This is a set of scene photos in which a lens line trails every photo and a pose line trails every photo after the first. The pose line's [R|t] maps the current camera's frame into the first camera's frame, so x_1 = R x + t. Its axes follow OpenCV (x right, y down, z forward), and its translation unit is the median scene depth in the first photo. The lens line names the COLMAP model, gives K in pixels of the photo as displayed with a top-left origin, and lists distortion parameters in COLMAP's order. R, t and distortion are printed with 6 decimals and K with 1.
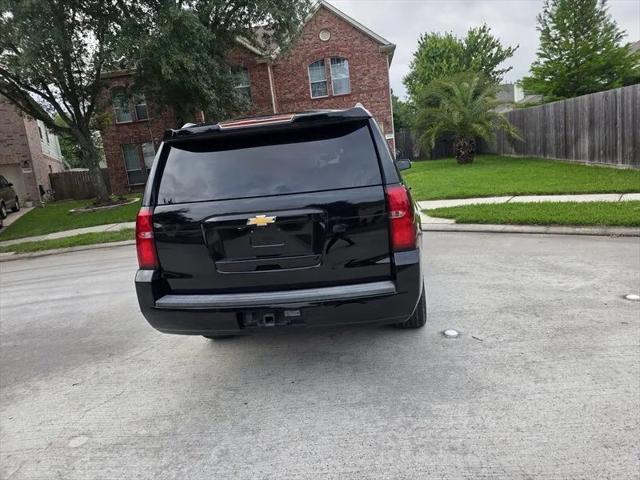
lens RADIAL K [[429.1, 0, 329.1], [0, 429.1, 236.8], [0, 0, 1]] dist [0.073535, -0.070672]
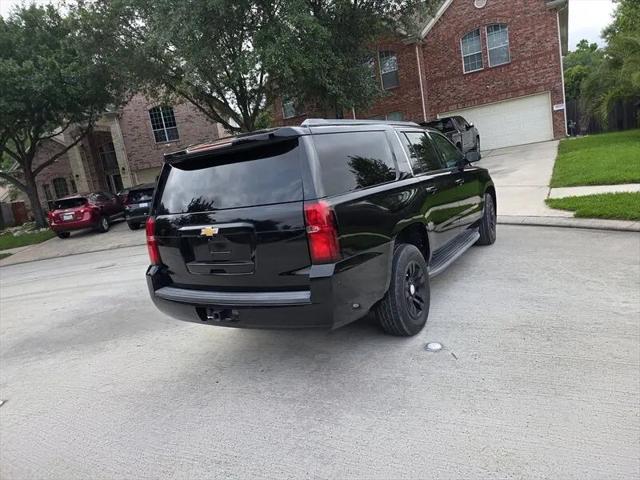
lens RADIAL K [[430.2, 0, 328.1], [0, 430.2, 238.0], [0, 0, 1]] dist [0.073198, -0.067552]
pose [[0.915740, 0.035783, -0.400175, 0.356835], [-0.015887, 0.998472, 0.052927, -0.051274], [0.401457, -0.042109, 0.914909, 0.030687]]
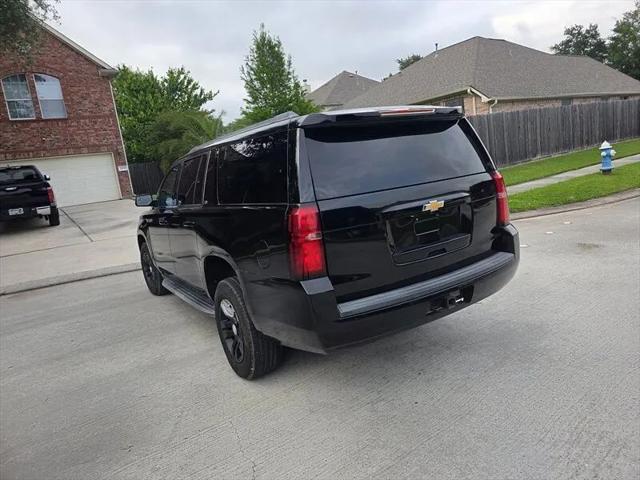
lens RADIAL K [[429.1, 0, 329.1], [0, 429.1, 236.8], [0, 0, 1]] dist [0.073535, -0.070672]
pose [[0.759325, -0.094364, 0.643833, -0.594022], [0.151162, 0.987942, -0.033478, 0.018432], [-0.632911, 0.122744, 0.764433, 0.227629]]
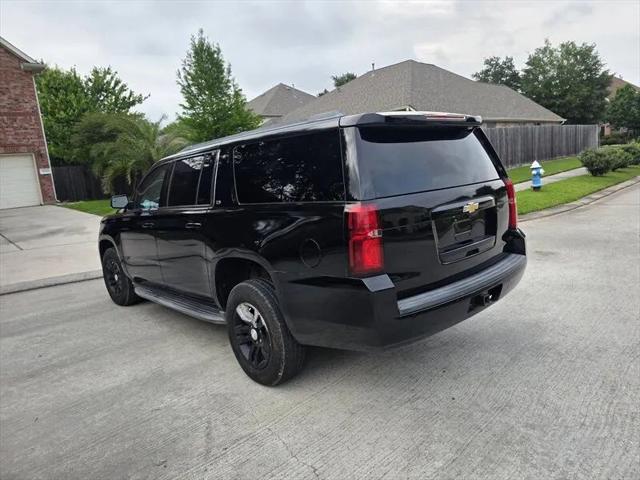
lens RADIAL K [[430.2, 0, 328.1], [0, 430.2, 238.0], [0, 0, 1]] dist [0.073198, -0.067552]
pose [[0.644134, -0.070453, 0.761661, -0.710552], [0.150503, 0.987958, -0.035895, 0.013197], [-0.749960, 0.137753, 0.646980, 0.343168]]
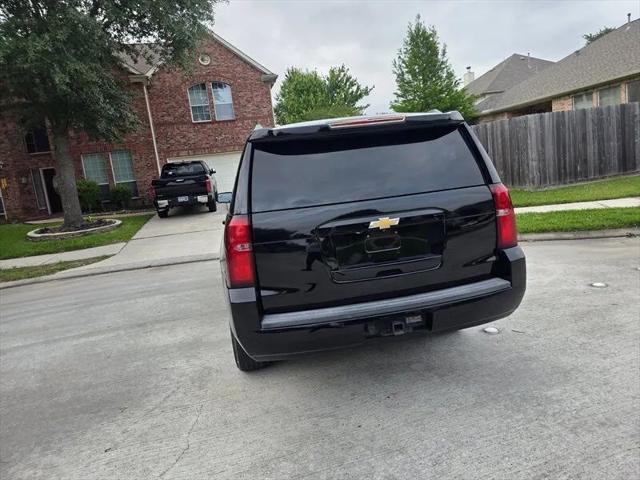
lens RADIAL K [[429.1, 0, 329.1], [0, 429.1, 236.8], [0, 0, 1]] dist [0.073535, -0.070672]
pose [[0.945359, -0.045270, 0.322874, -0.344214], [0.066766, 0.996207, -0.055810, 0.021954], [-0.319123, 0.074317, 0.944795, 0.083550]]
